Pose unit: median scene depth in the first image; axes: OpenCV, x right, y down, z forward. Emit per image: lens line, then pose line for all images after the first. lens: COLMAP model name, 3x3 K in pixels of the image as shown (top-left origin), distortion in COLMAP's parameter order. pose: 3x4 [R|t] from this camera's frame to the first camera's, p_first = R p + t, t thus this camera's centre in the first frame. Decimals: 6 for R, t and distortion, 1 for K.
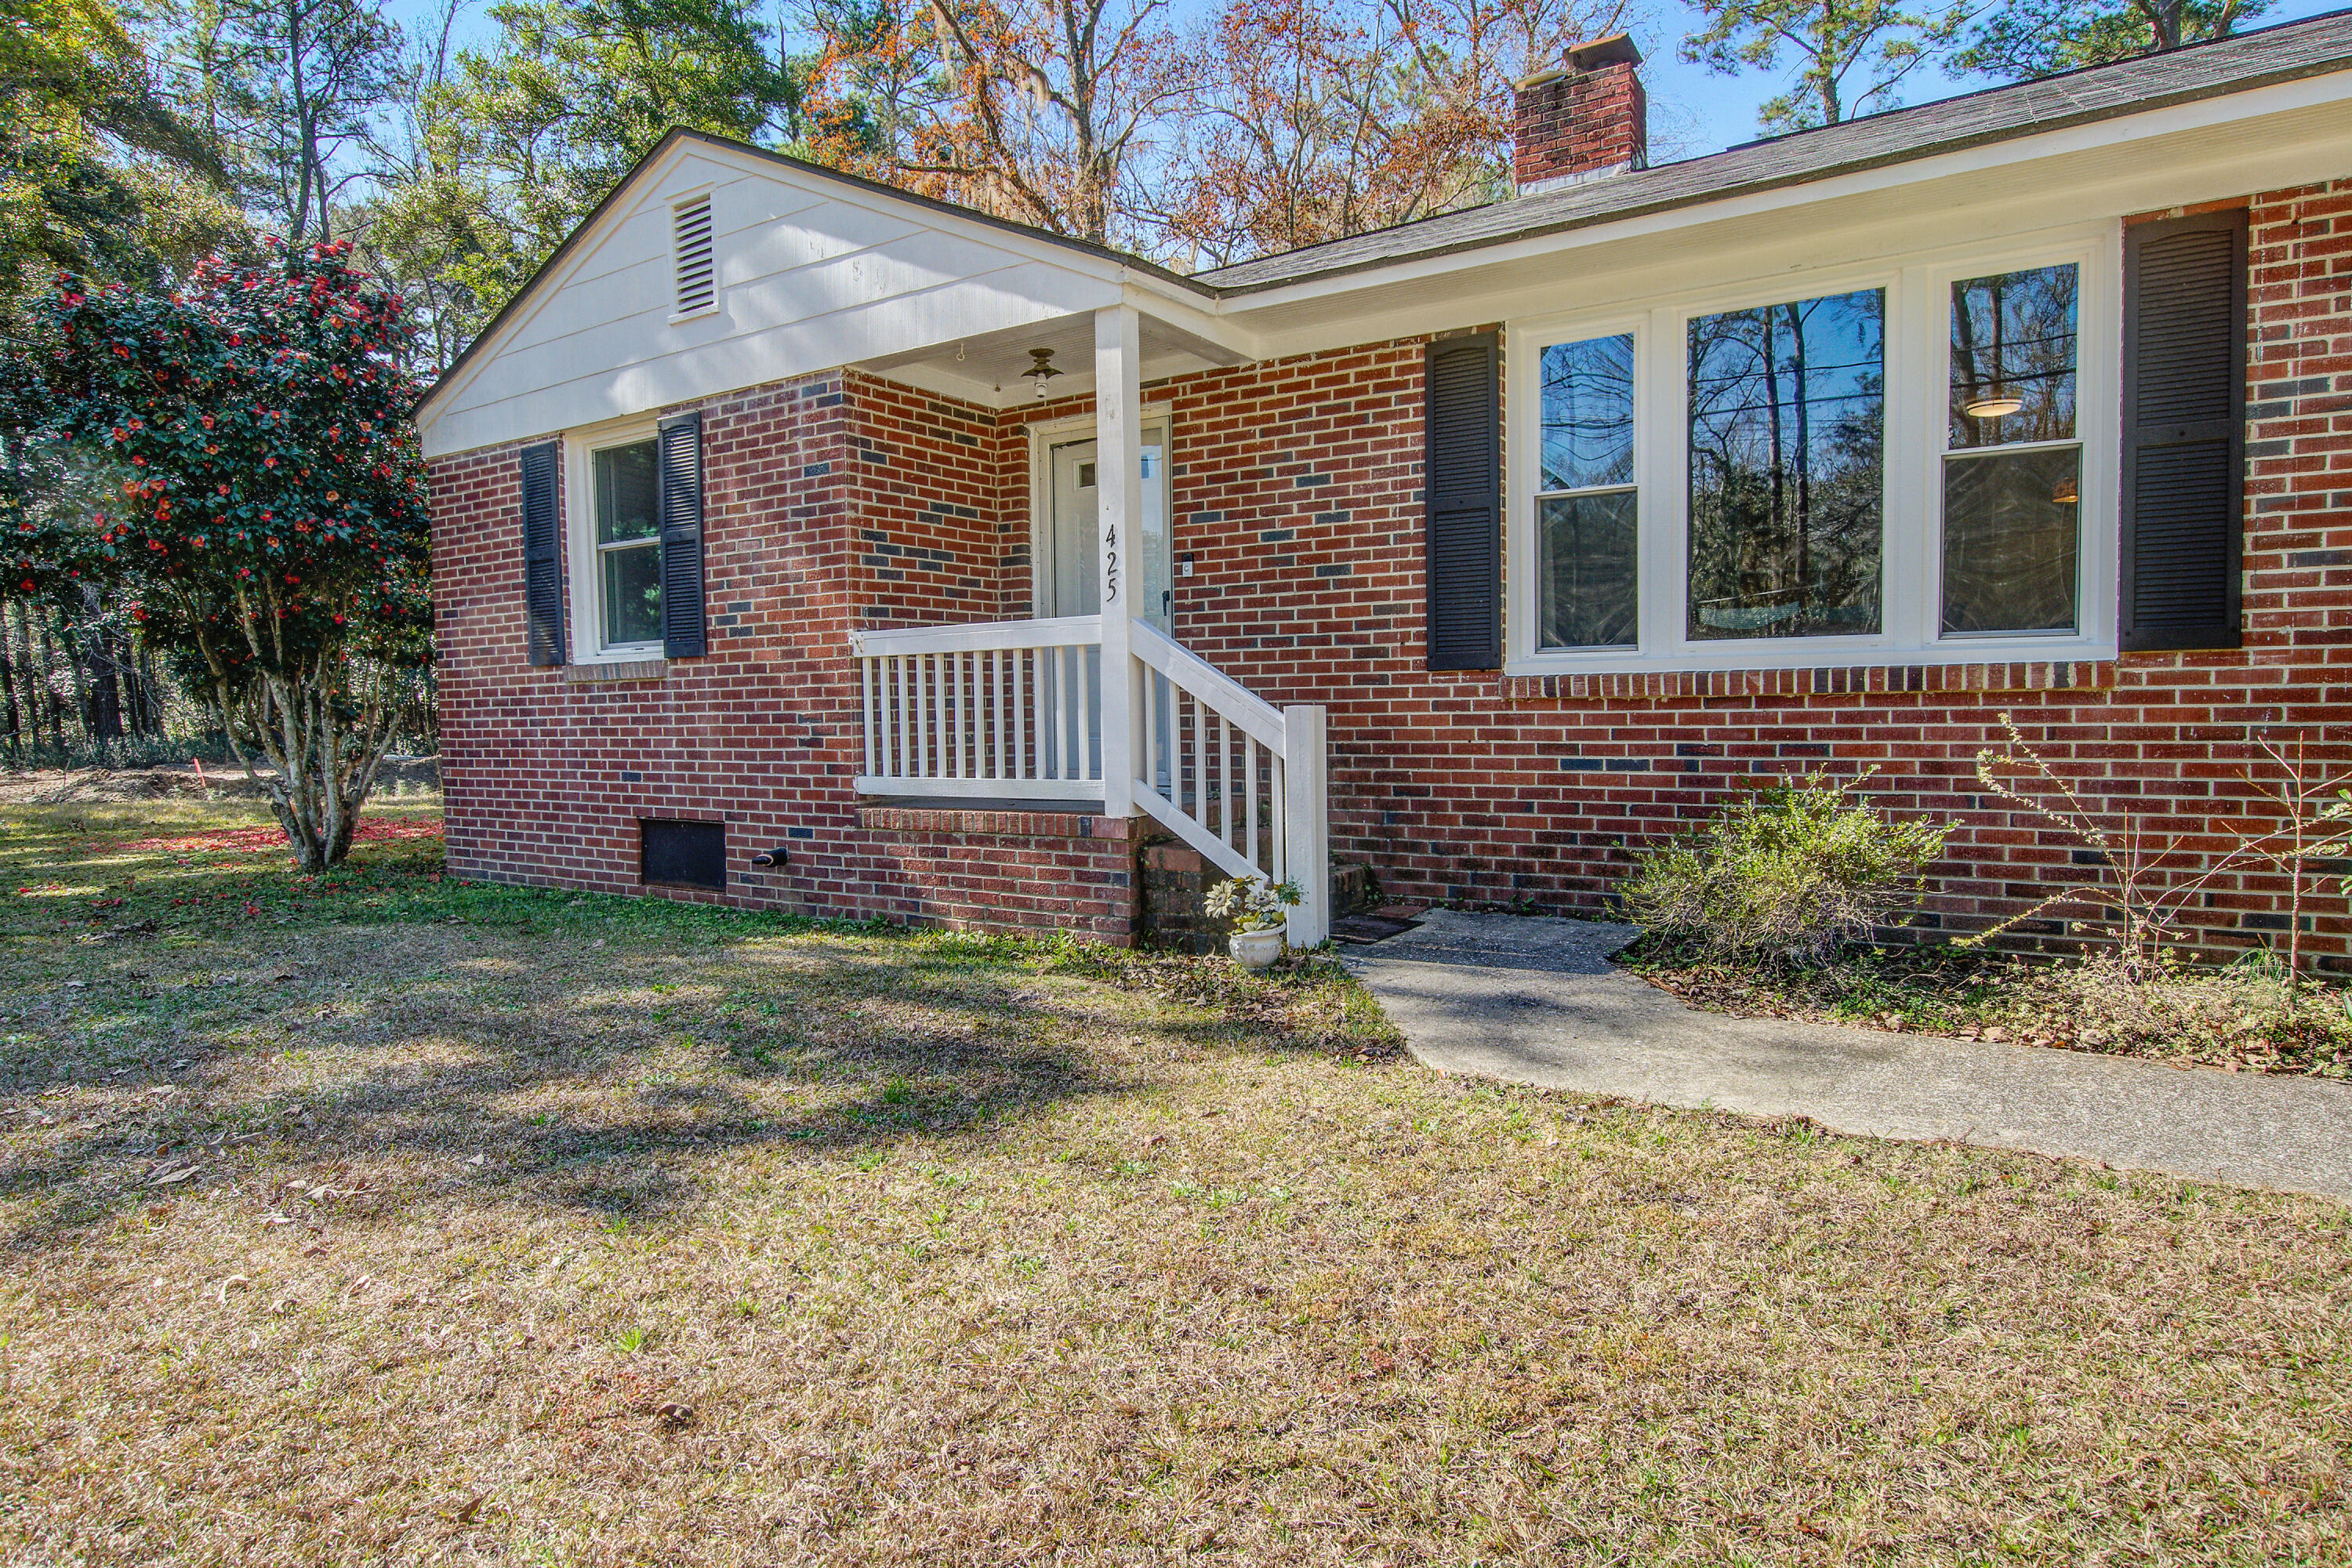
lens RADIAL K [[1281.1, 0, 1176.0], [0, 1281.1, 784.0], [0, 0, 1]] dist [-0.001571, -0.000028]
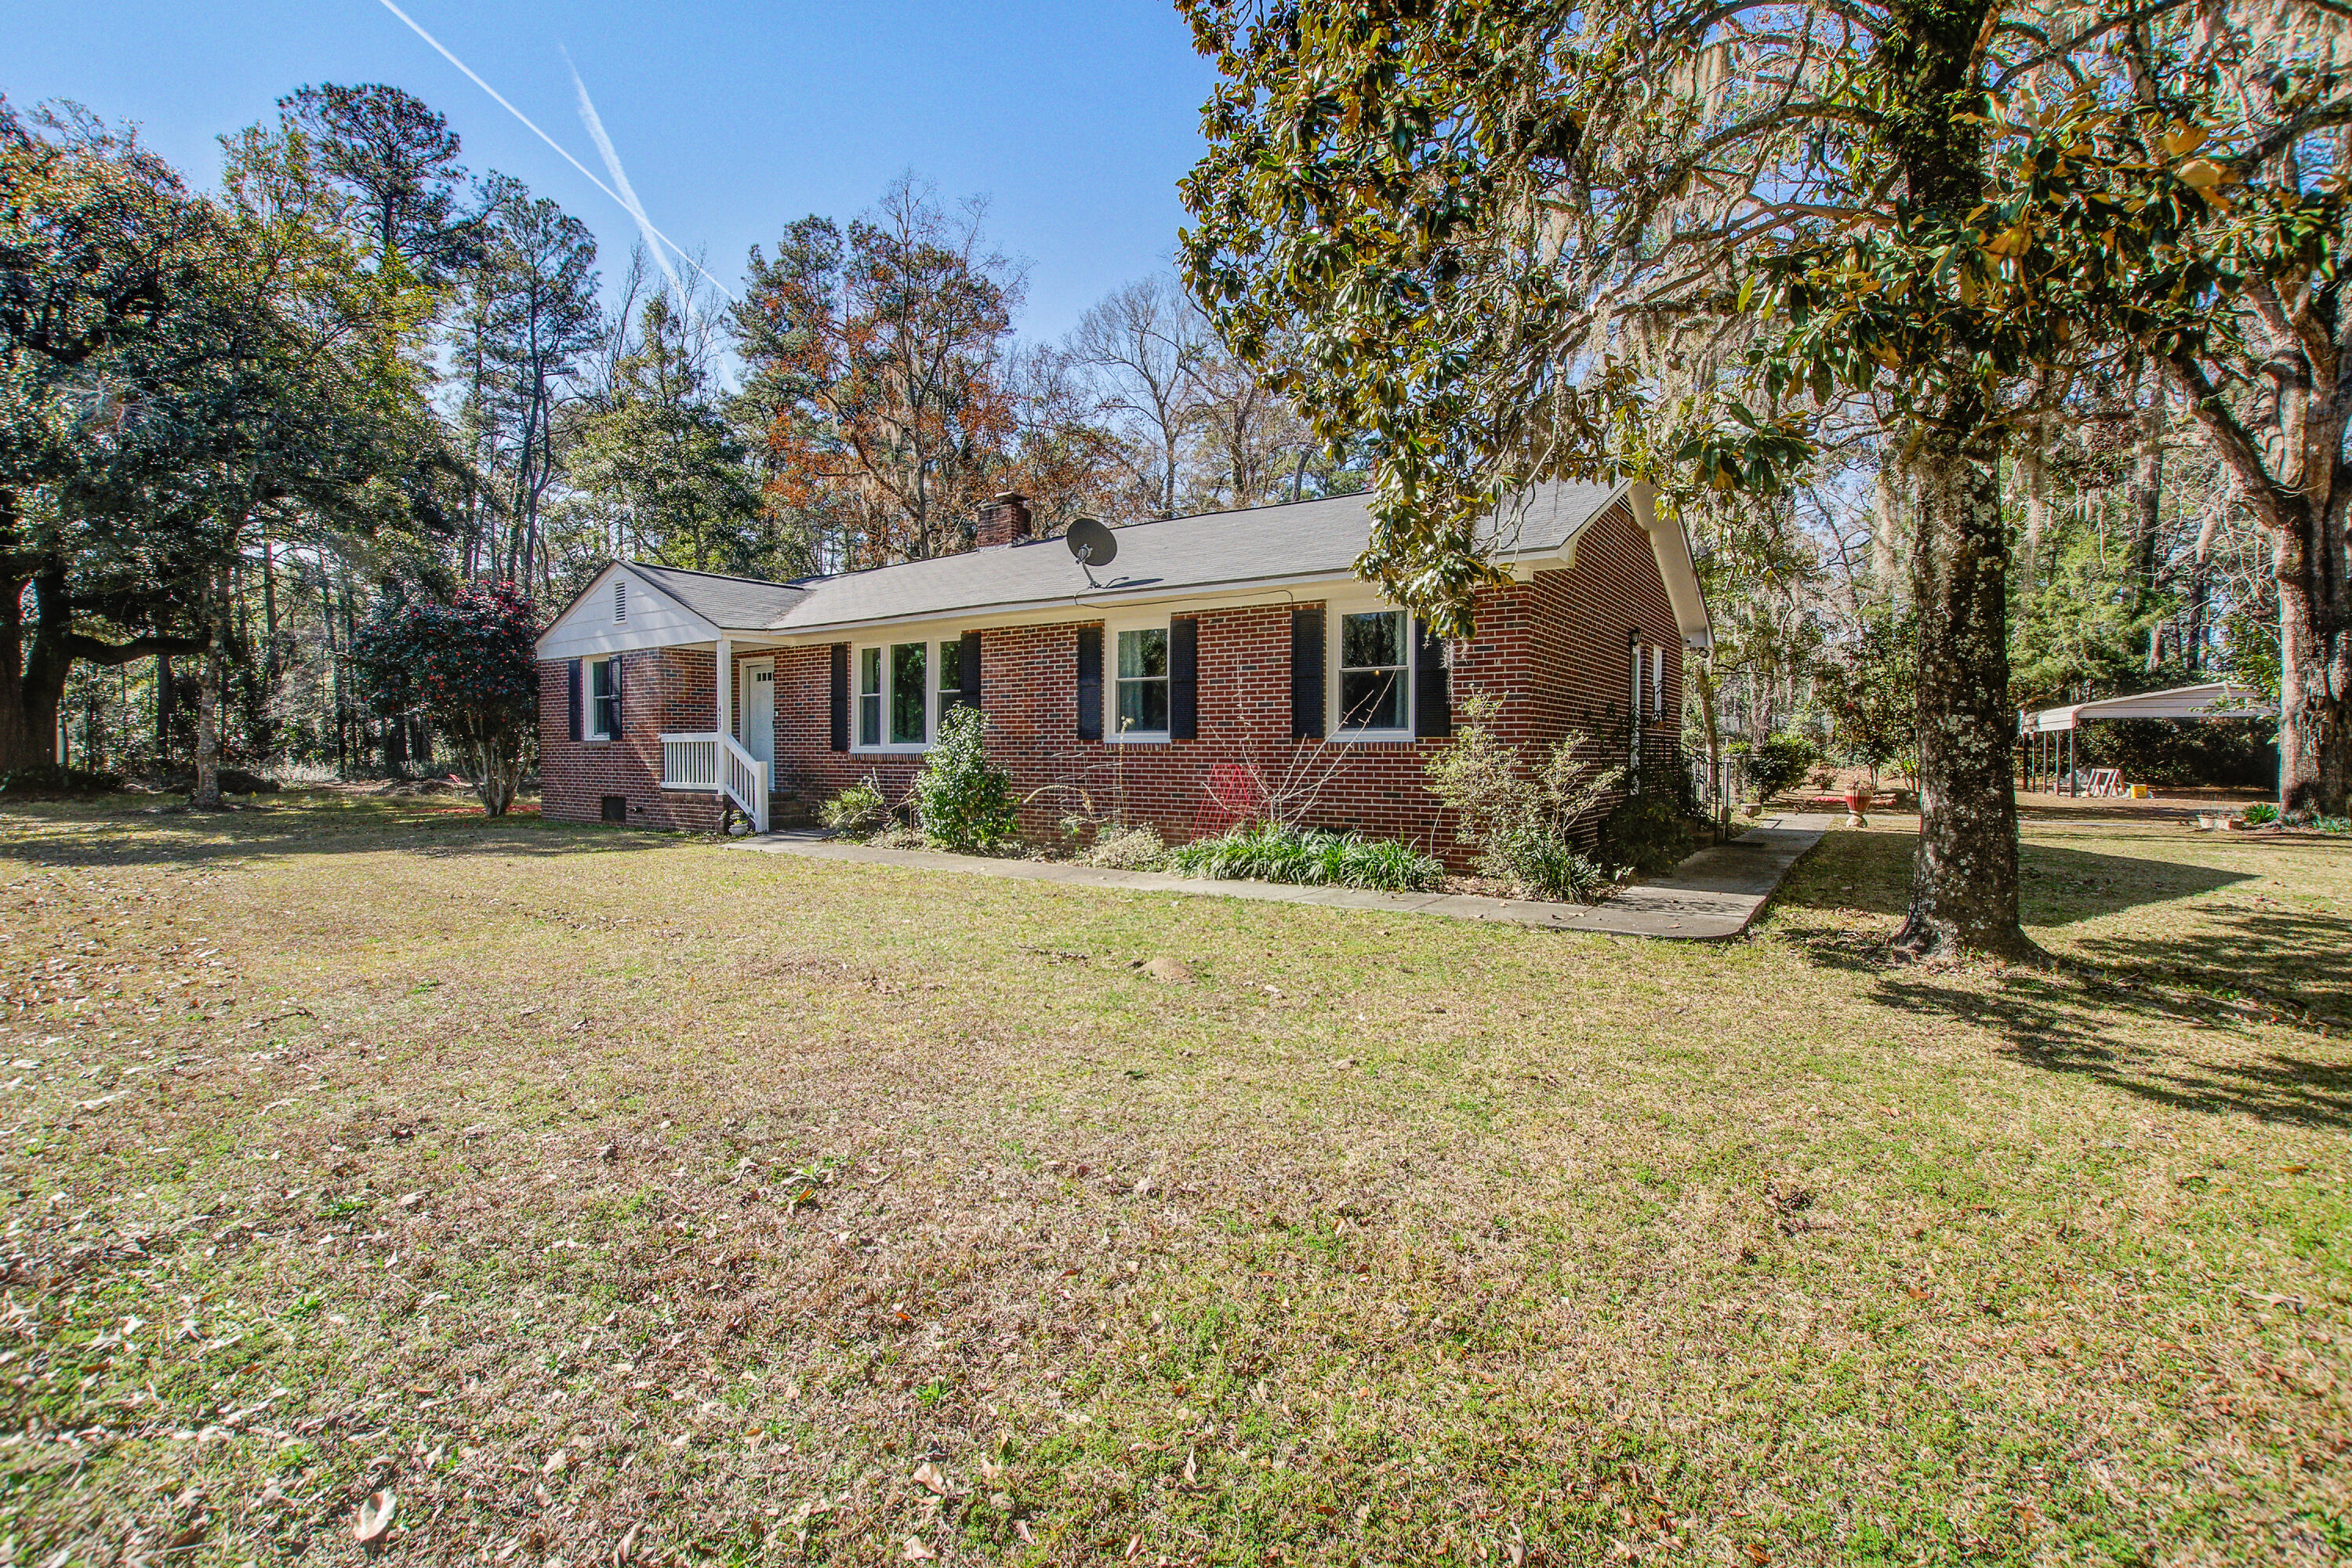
lens RADIAL K [[1118.4, 0, 1176.0], [0, 1118.4, 784.0], [0, 0, 1]] dist [-0.000246, -0.000044]
pose [[0.996590, 0.019931, -0.080072, 1.101717], [-0.022423, 0.999288, -0.030340, 0.048546], [0.079410, 0.032032, 0.996327, -1.429545]]
